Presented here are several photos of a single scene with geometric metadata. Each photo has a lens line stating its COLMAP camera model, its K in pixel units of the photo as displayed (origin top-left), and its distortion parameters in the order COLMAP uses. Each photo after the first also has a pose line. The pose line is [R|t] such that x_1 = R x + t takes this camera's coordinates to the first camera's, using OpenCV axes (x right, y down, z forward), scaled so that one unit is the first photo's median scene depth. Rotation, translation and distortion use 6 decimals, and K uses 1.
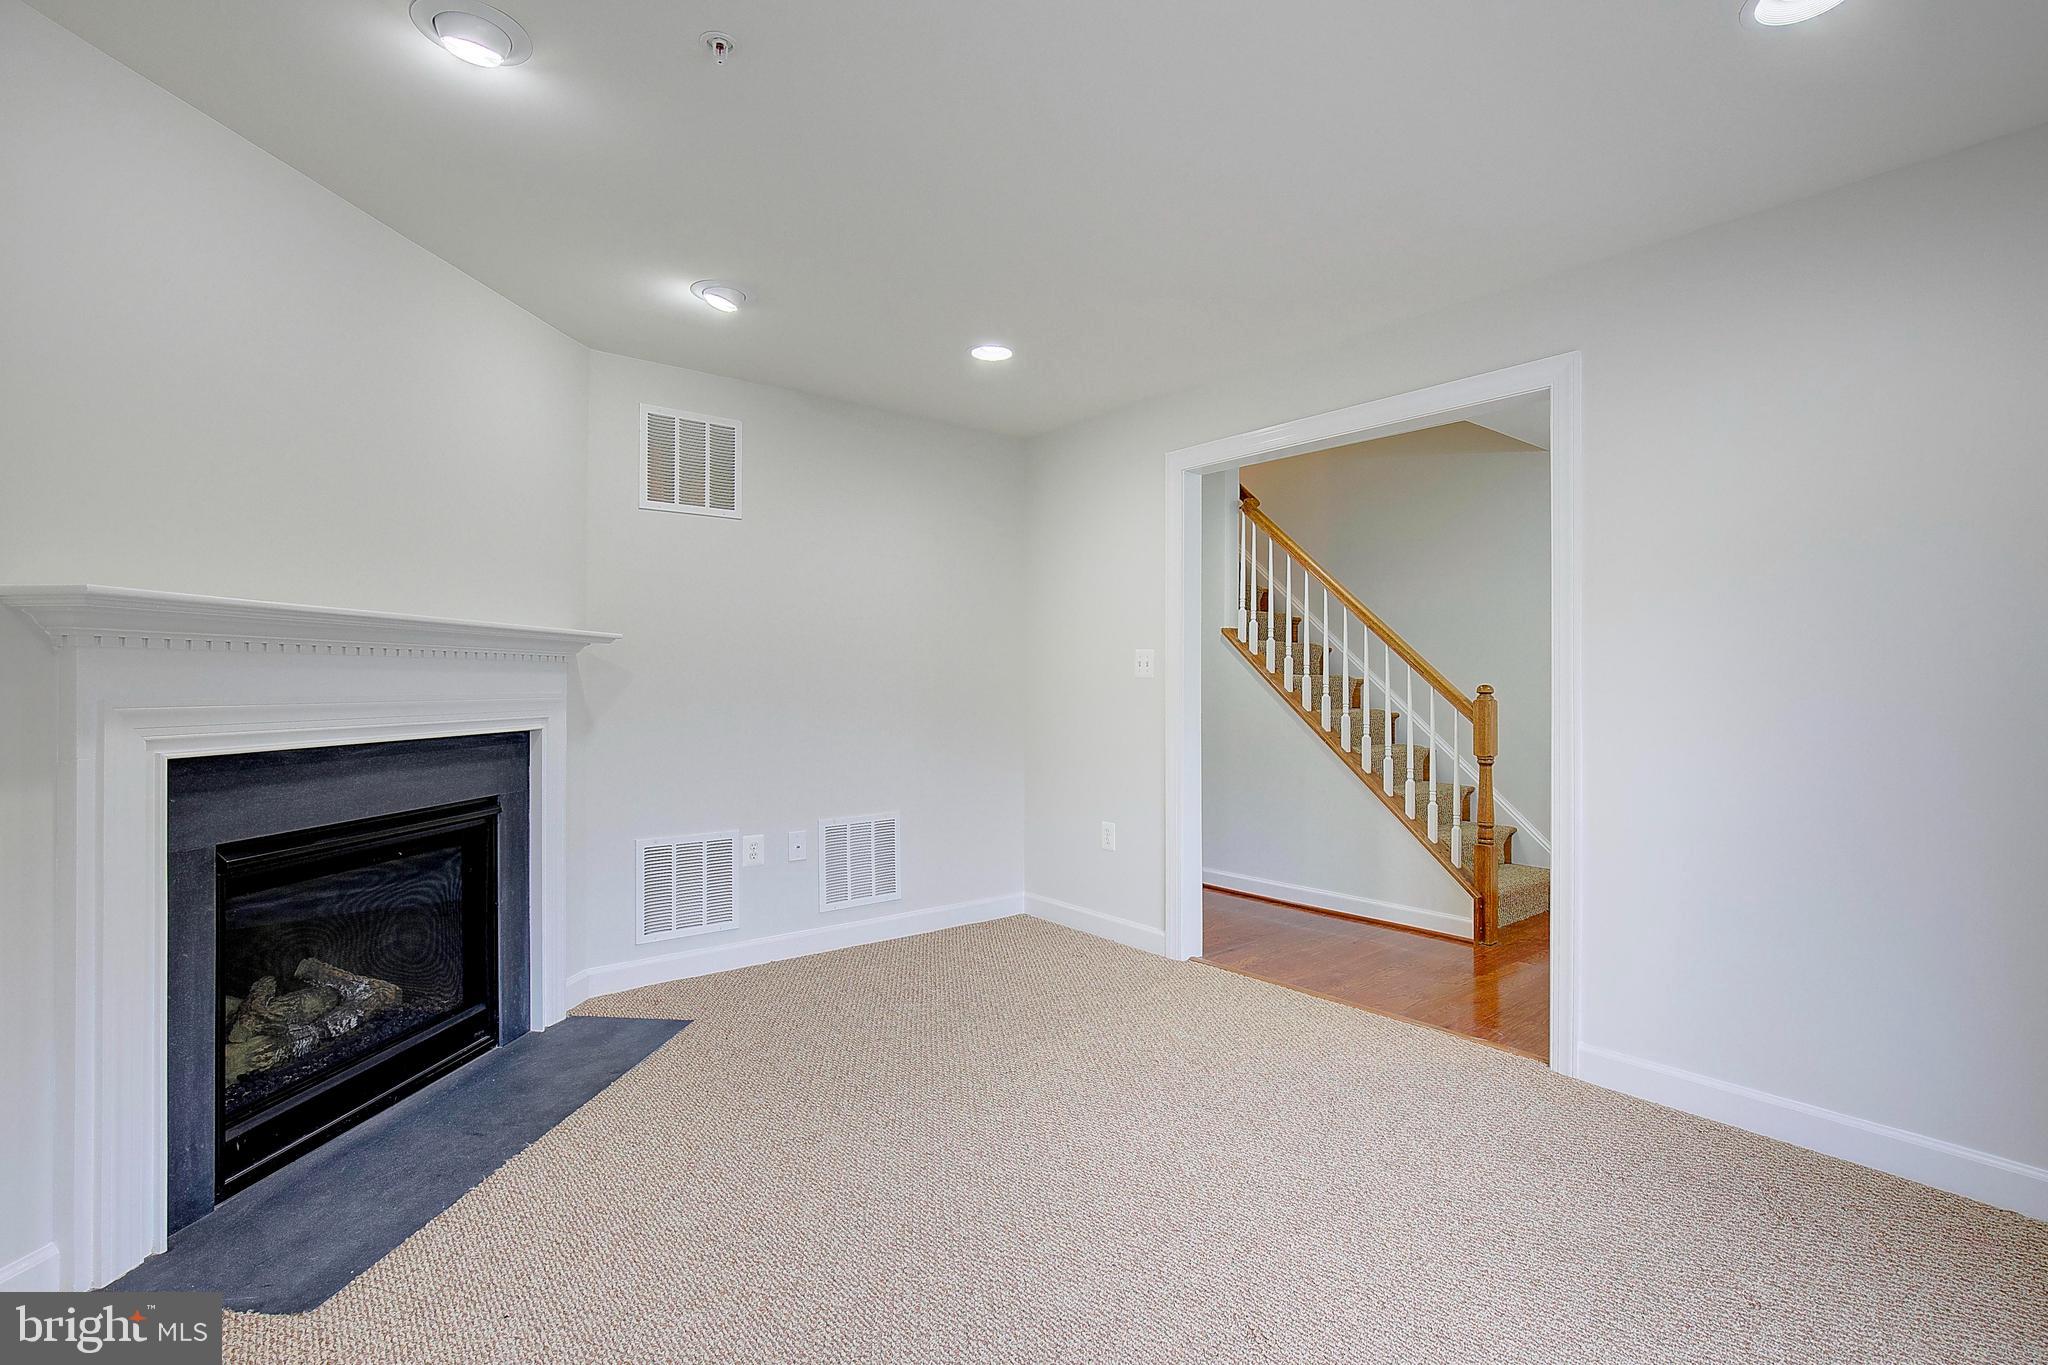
lens RADIAL K [[985.1, 0, 1028.7], [0, 985.1, 695.3], [0, 0, 1]] dist [0.002112, 0.000156]
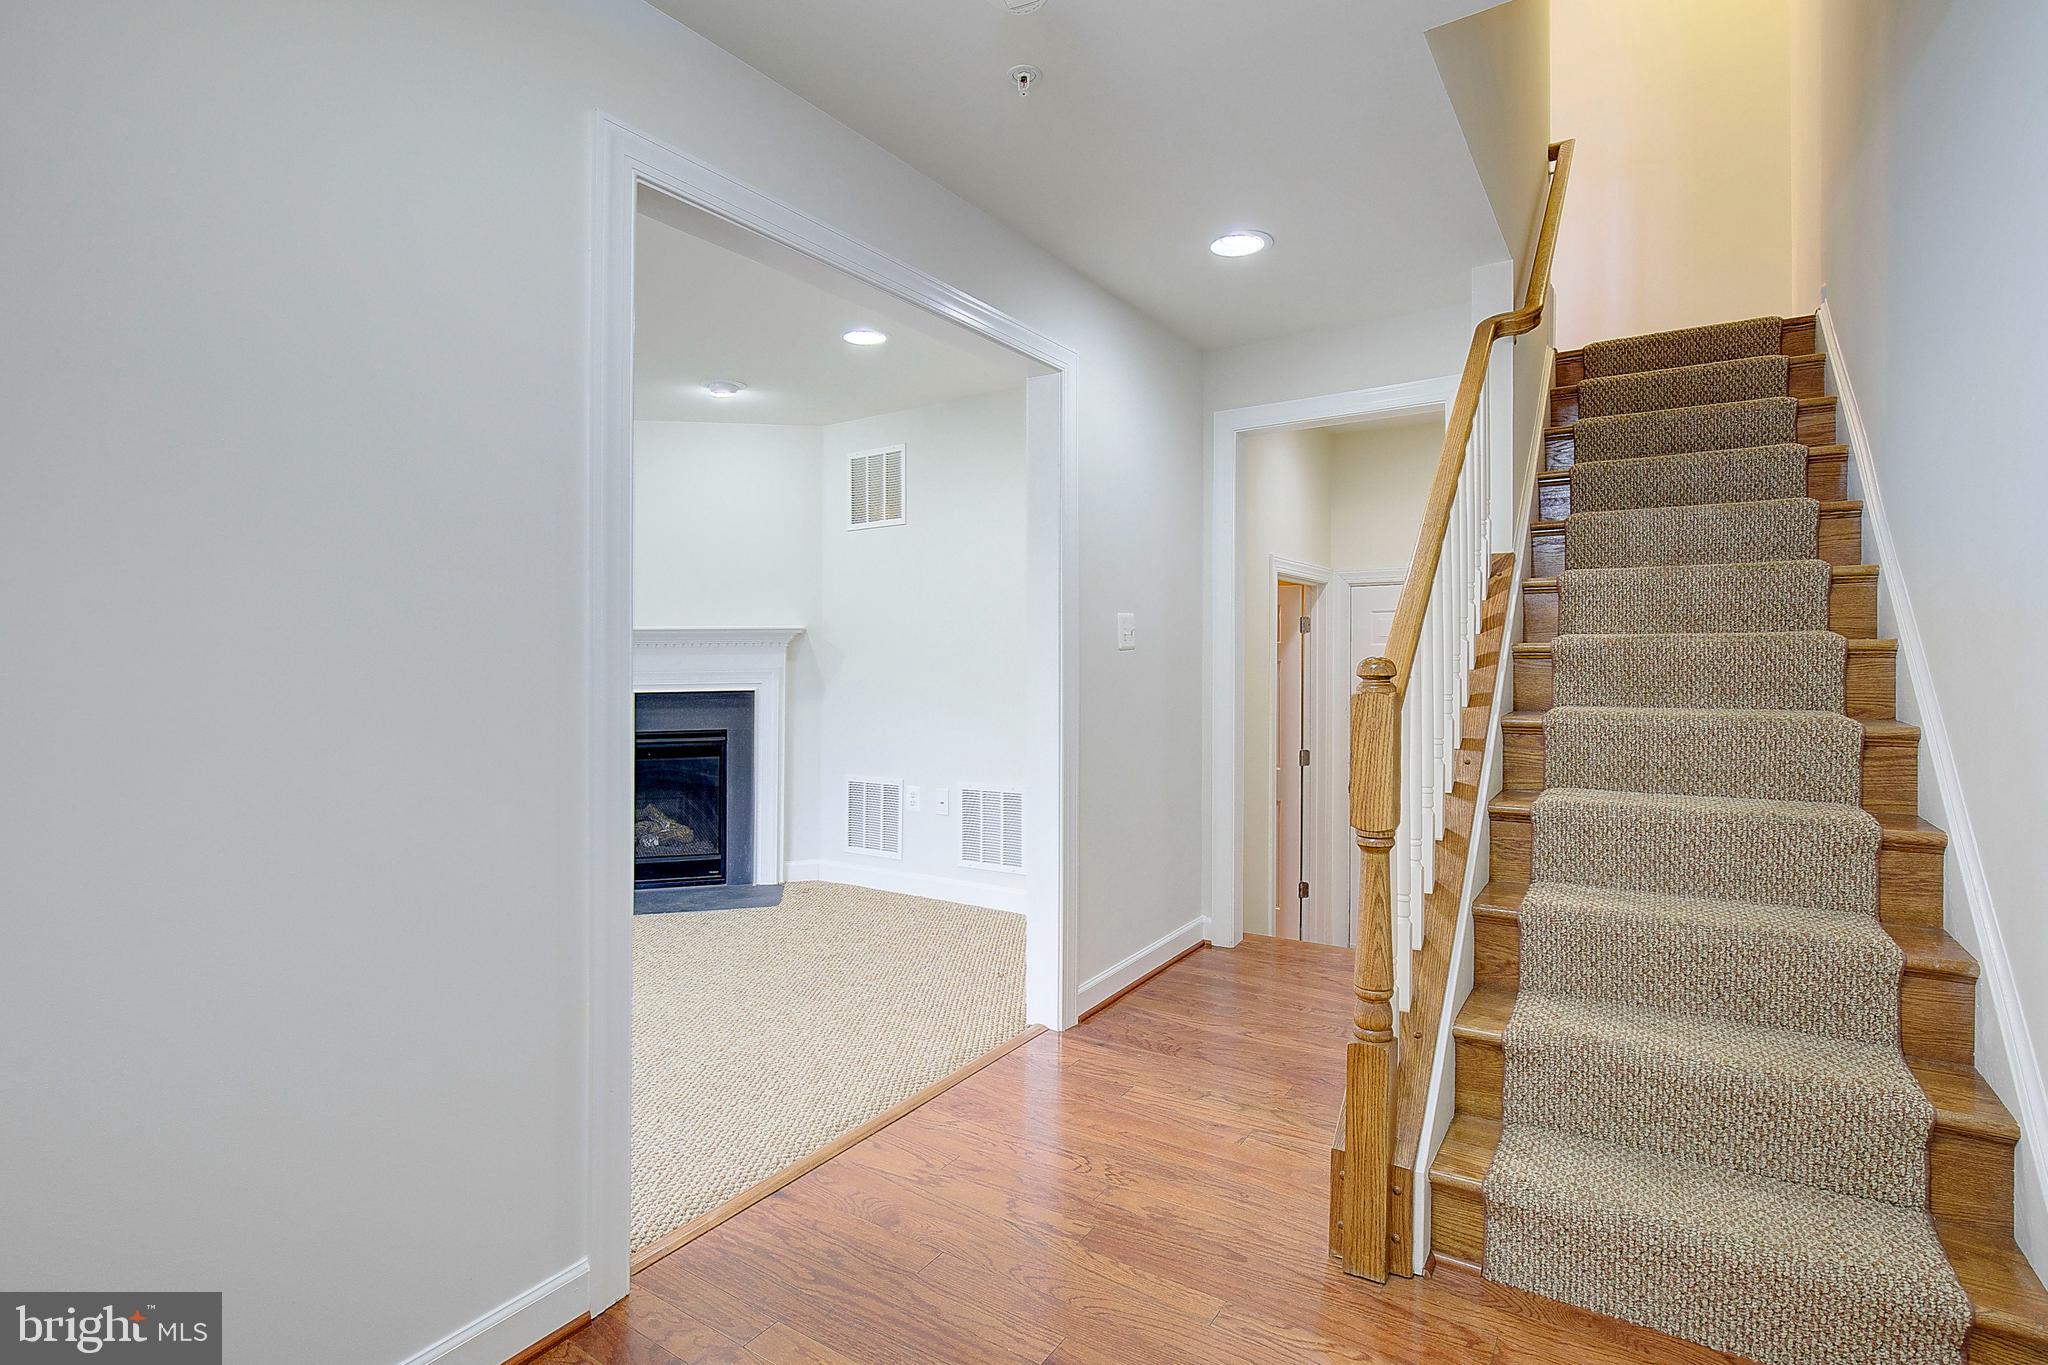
lens RADIAL K [[985.1, 0, 1036.0], [0, 985.1, 661.3], [0, 0, 1]] dist [0.002112, 0.000156]
pose [[0.269649, -0.005659, -0.962942, 0.963377], [-0.001637, 0.999979, -0.006335, -0.001837], [0.962957, 0.003284, 0.269634, 0.865410]]
